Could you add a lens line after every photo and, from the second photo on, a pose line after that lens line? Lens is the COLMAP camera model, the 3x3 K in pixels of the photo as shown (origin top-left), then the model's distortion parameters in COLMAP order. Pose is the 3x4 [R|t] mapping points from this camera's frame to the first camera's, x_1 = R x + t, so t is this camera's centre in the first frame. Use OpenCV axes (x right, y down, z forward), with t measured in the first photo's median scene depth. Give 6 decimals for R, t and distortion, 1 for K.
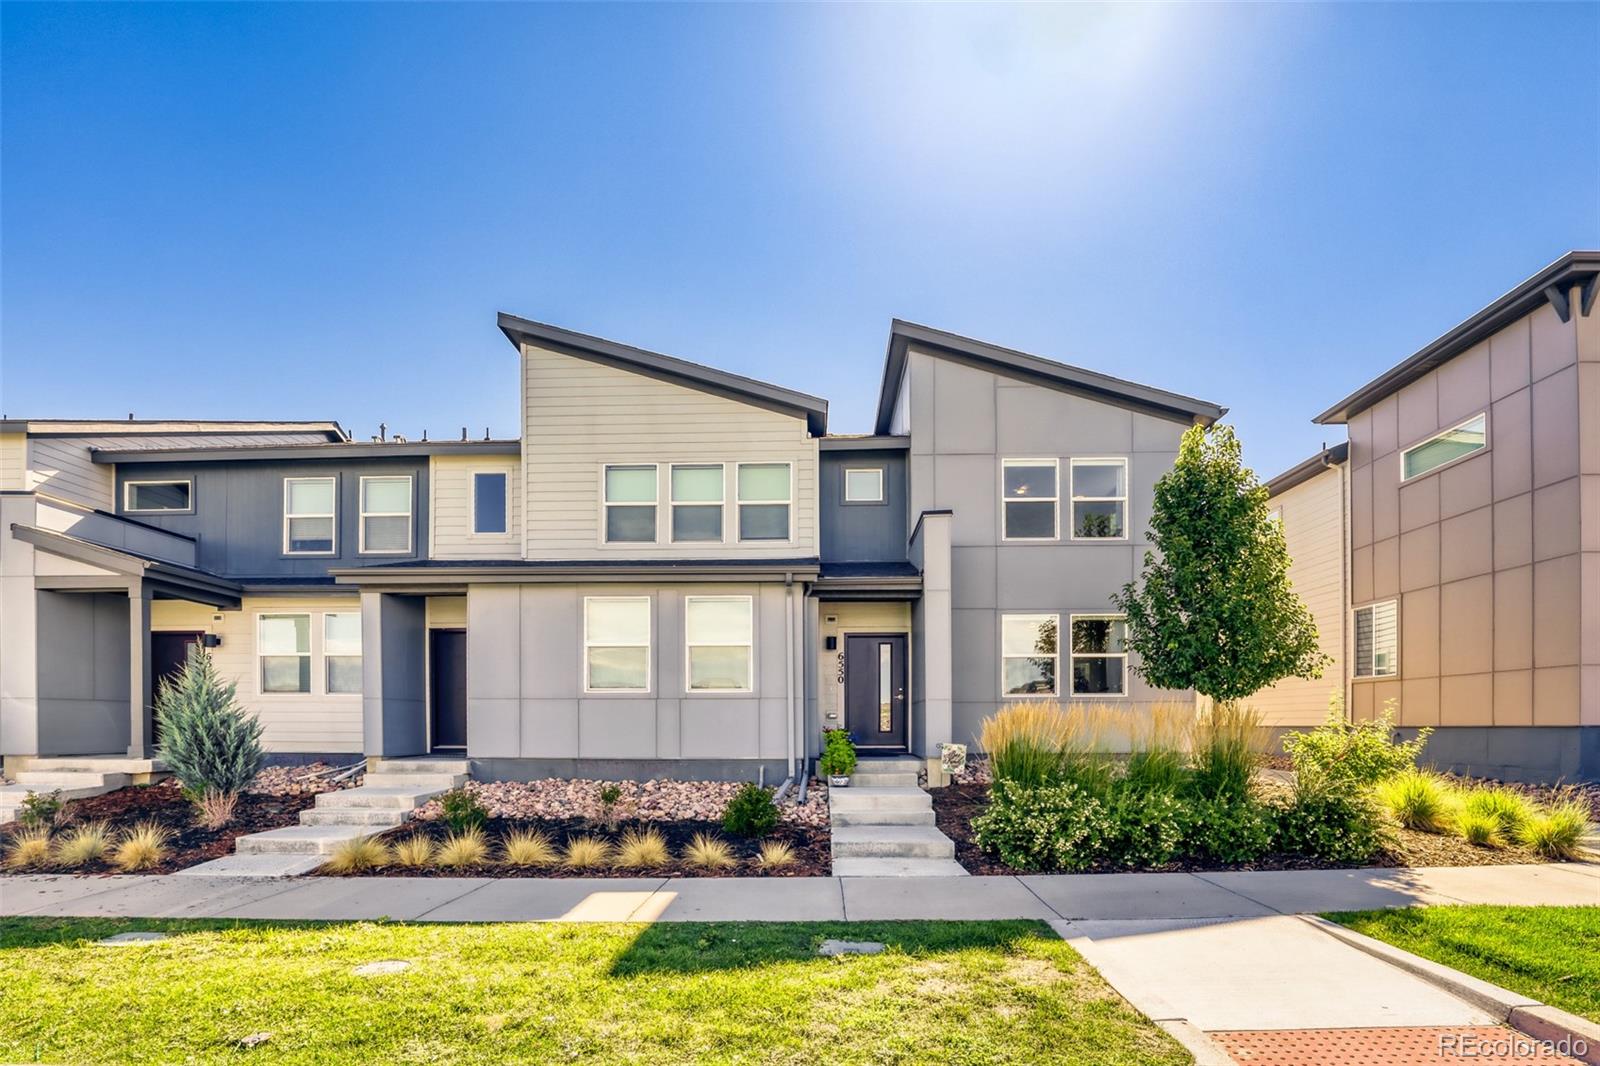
lens RADIAL K [[842.3, 0, 731.5], [0, 842.3, 552.8], [0, 0, 1]] dist [-0.028675, 0.000304]
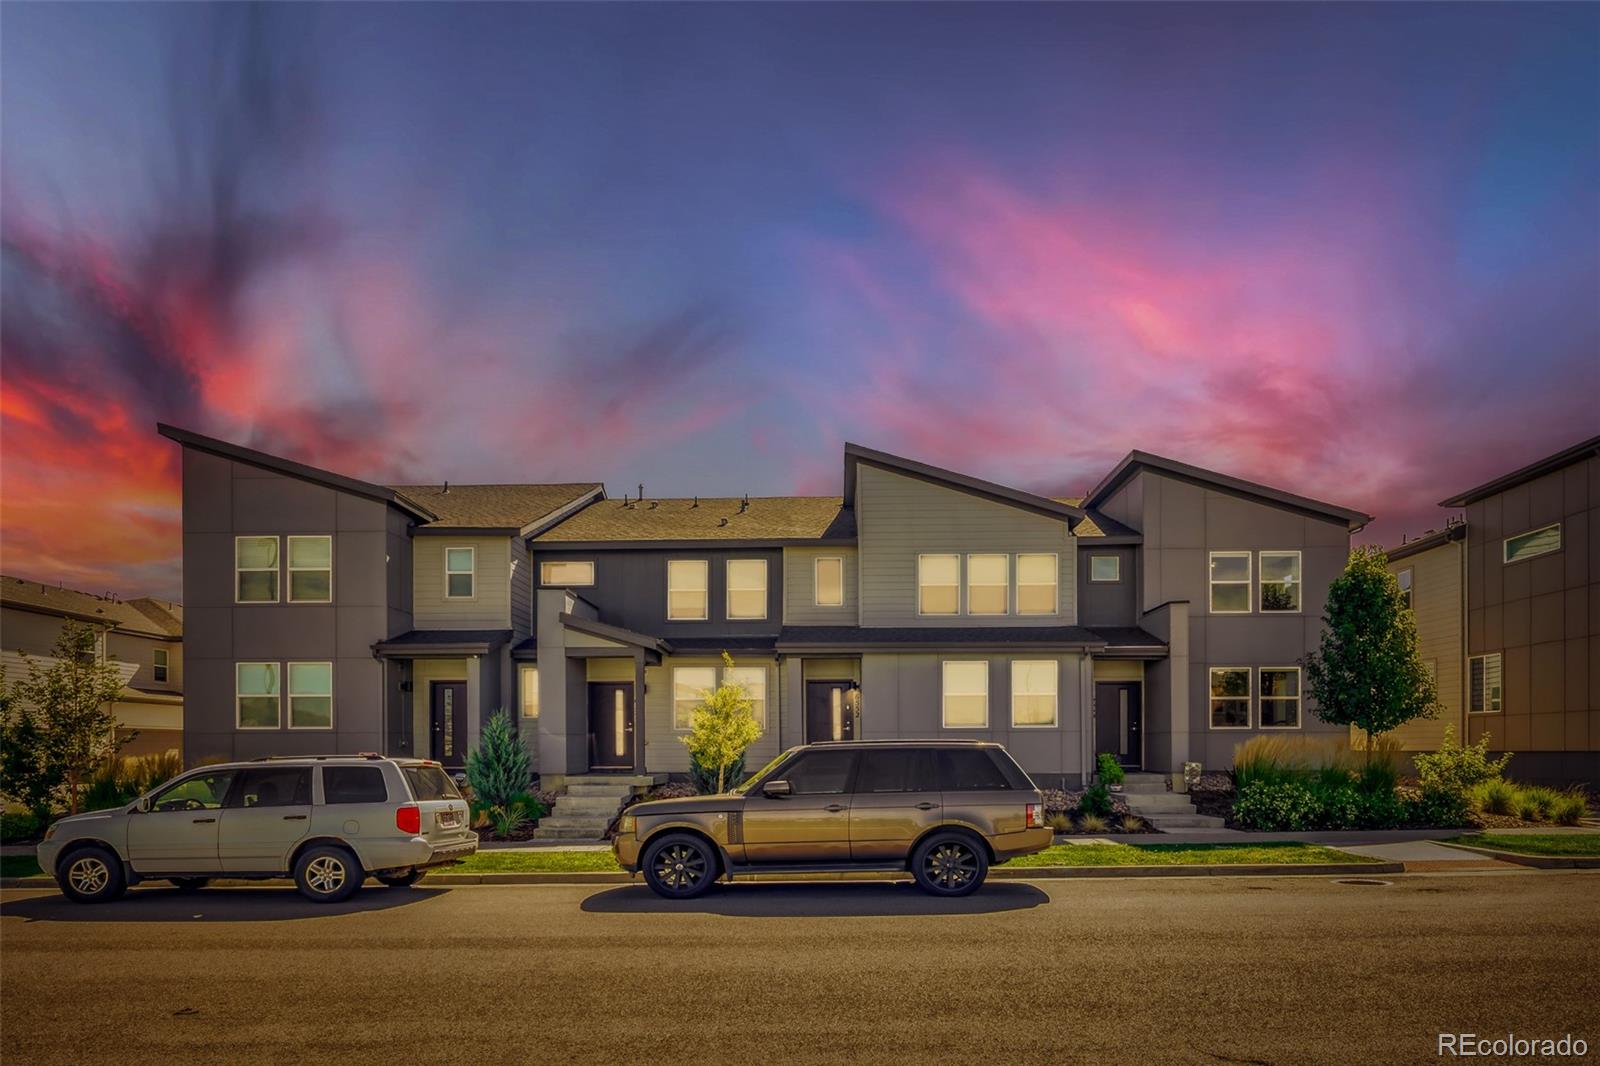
lens RADIAL K [[1003.3, 0, 800.0], [0, 1003.3, 533.0], [0, 0, 1]] dist [-0.022013, -0.000373]
pose [[0.999471, 0.006149, 0.031932, -0.458231], [-0.005802, 0.999923, -0.010951, -0.142958], [-0.031997, 0.010760, 0.999430, -0.692107]]
